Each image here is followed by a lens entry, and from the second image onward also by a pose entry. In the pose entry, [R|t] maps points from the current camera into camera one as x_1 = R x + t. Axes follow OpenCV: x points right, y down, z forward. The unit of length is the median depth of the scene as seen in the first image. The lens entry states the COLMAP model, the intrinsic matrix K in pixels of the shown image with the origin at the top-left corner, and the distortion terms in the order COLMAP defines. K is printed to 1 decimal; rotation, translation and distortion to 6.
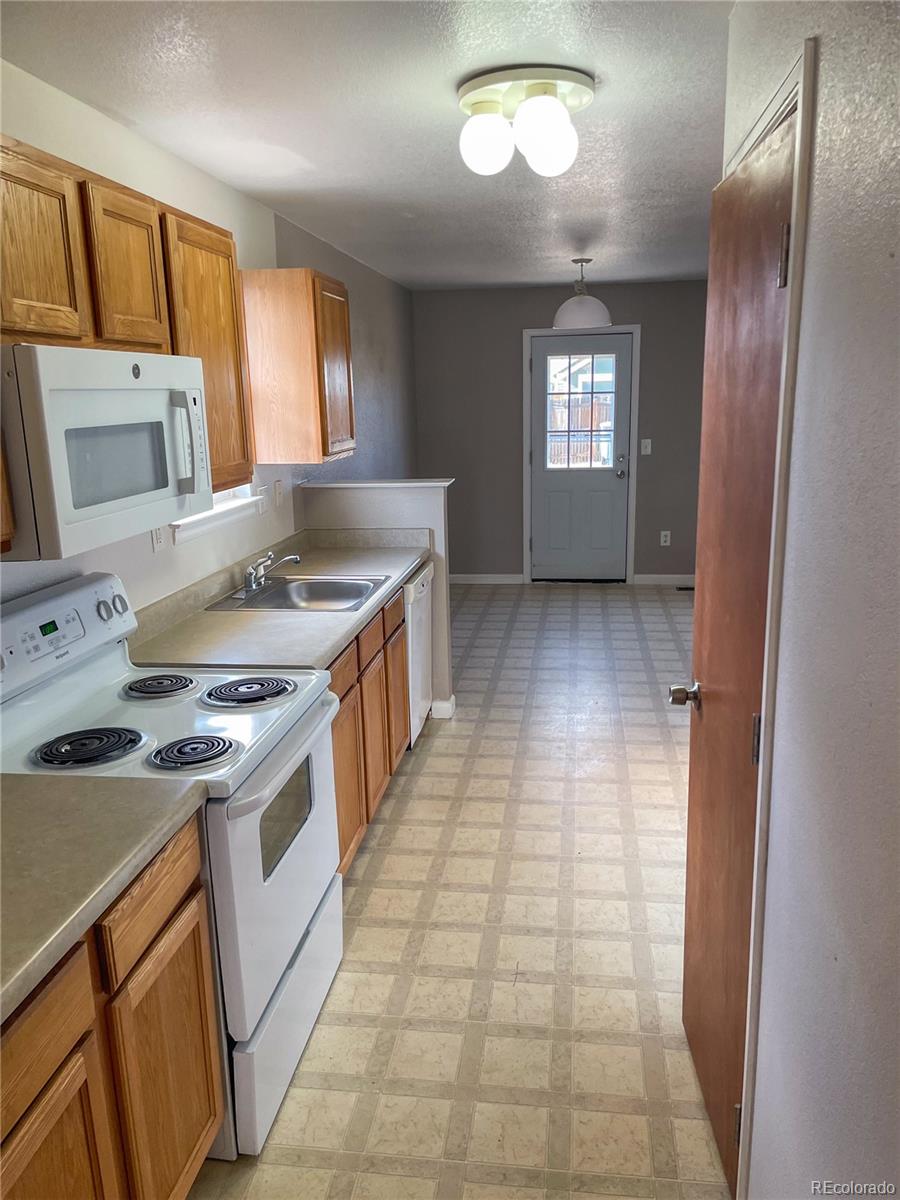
lens RADIAL K [[901.7, 0, 458.9], [0, 901.7, 607.7], [0, 0, 1]] dist [0.099123, -0.119080]
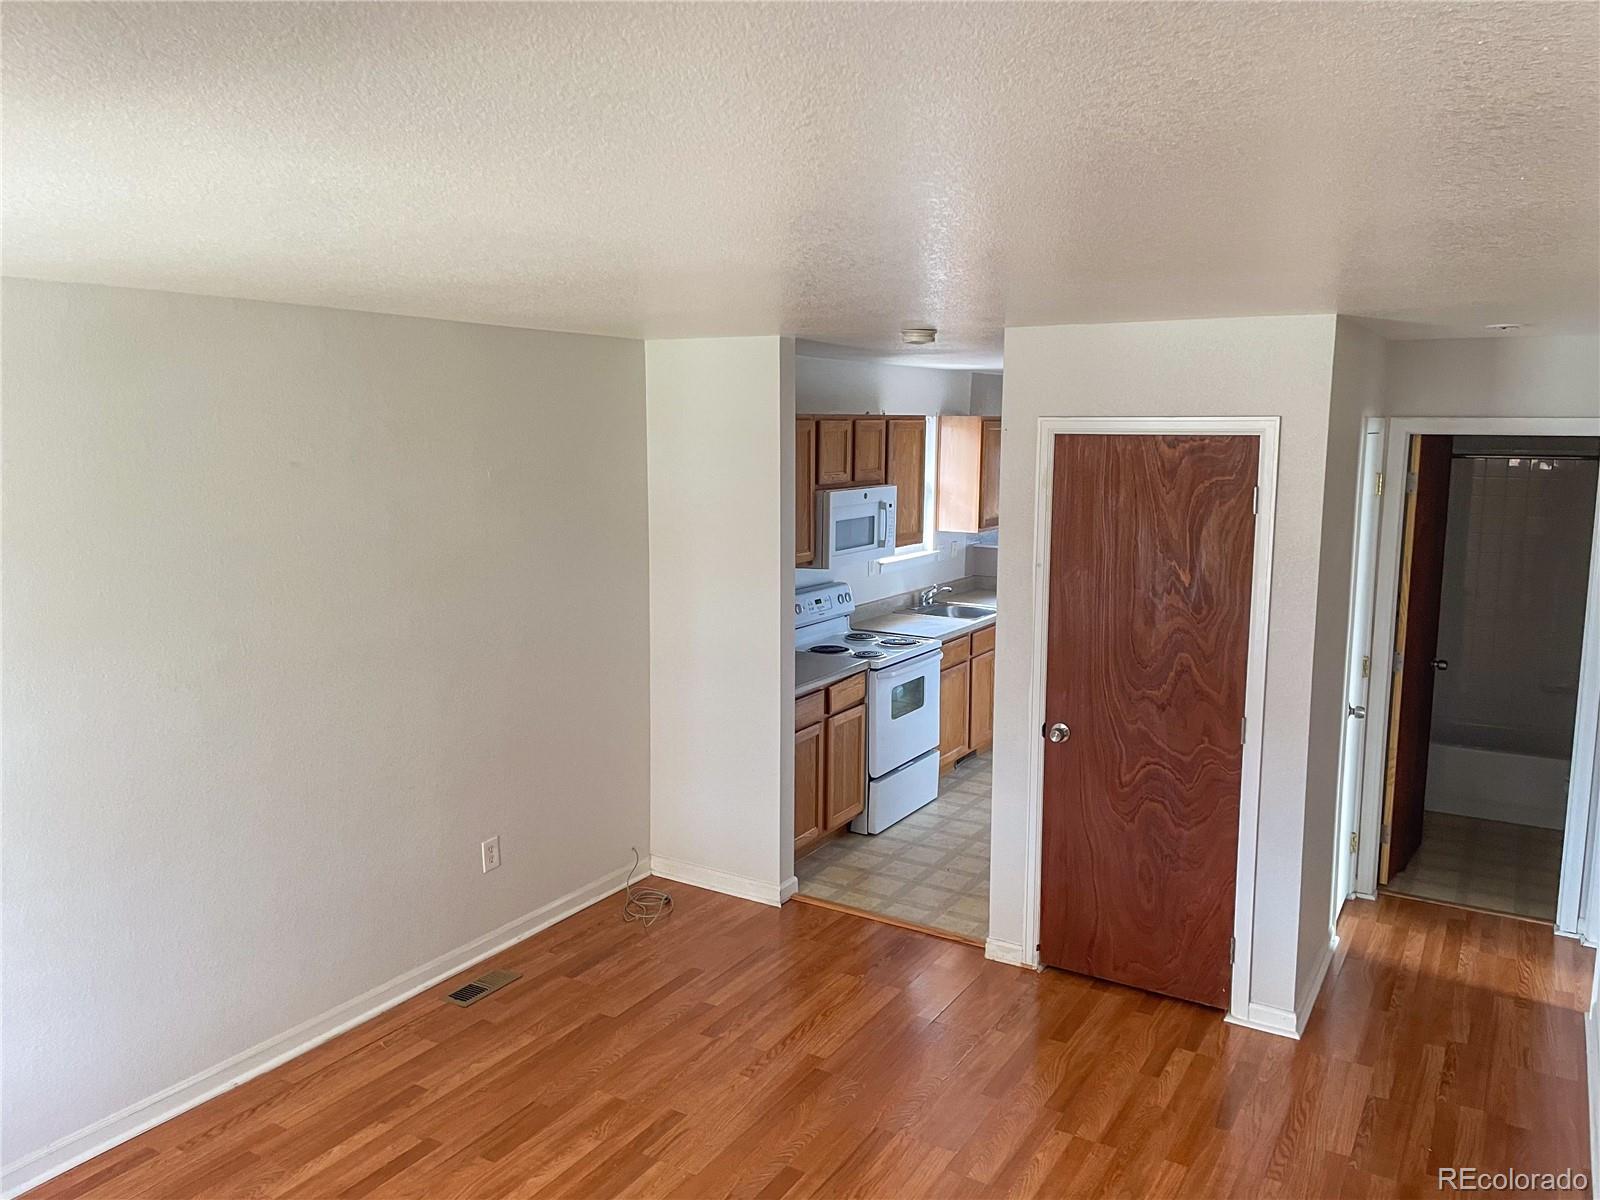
lens RADIAL K [[1202.3, 0, 816.6], [0, 1202.3, 589.5], [0, 0, 1]] dist [0.099123, -0.119080]
pose [[0.917932, 0.084410, -0.387654, 0.549126], [-0.119421, 0.990575, -0.067083, 0.149823], [0.378338, 0.107872, 0.919361, -1.365505]]
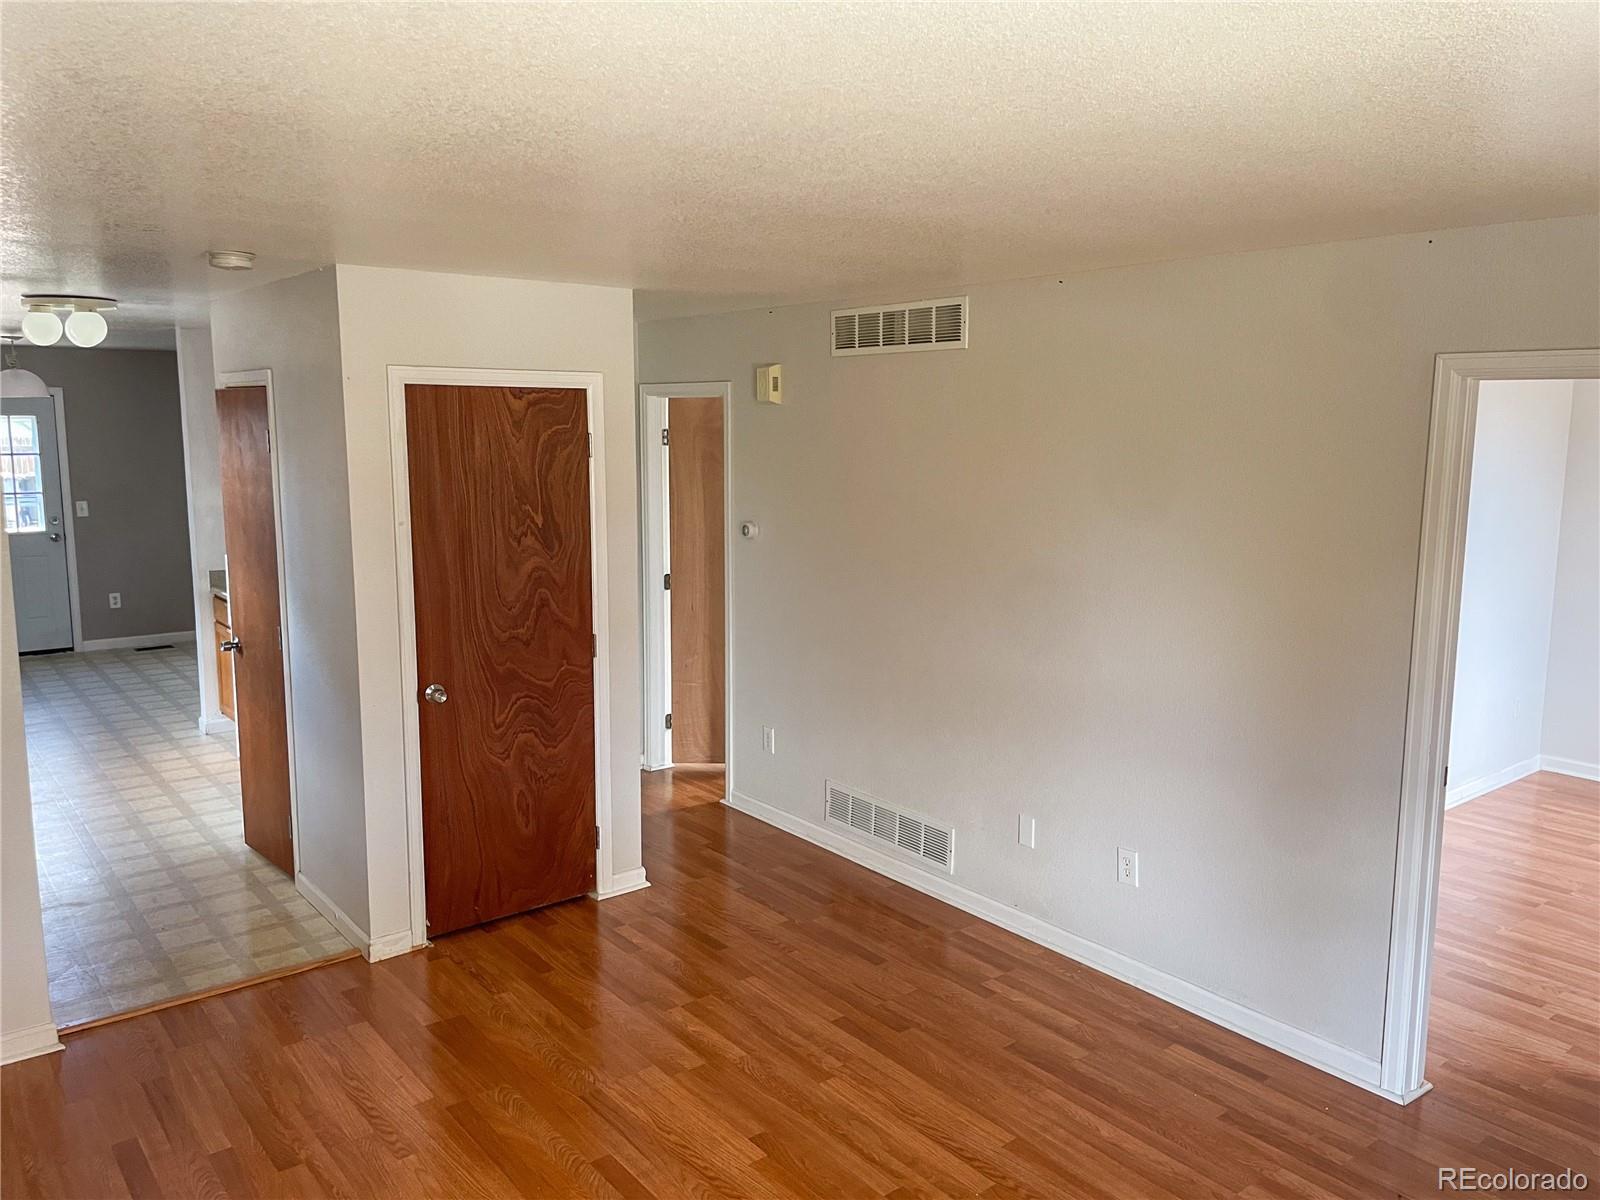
lens RADIAL K [[1207.1, 0, 794.7], [0, 1207.1, 594.9], [0, 0, 1]] dist [0.108351, -0.131228]
pose [[0.699428, -0.079100, 0.710312, -0.542621], [0.146375, 0.988643, -0.034037, 0.187329], [-0.699553, 0.127778, 0.703063, -1.195201]]
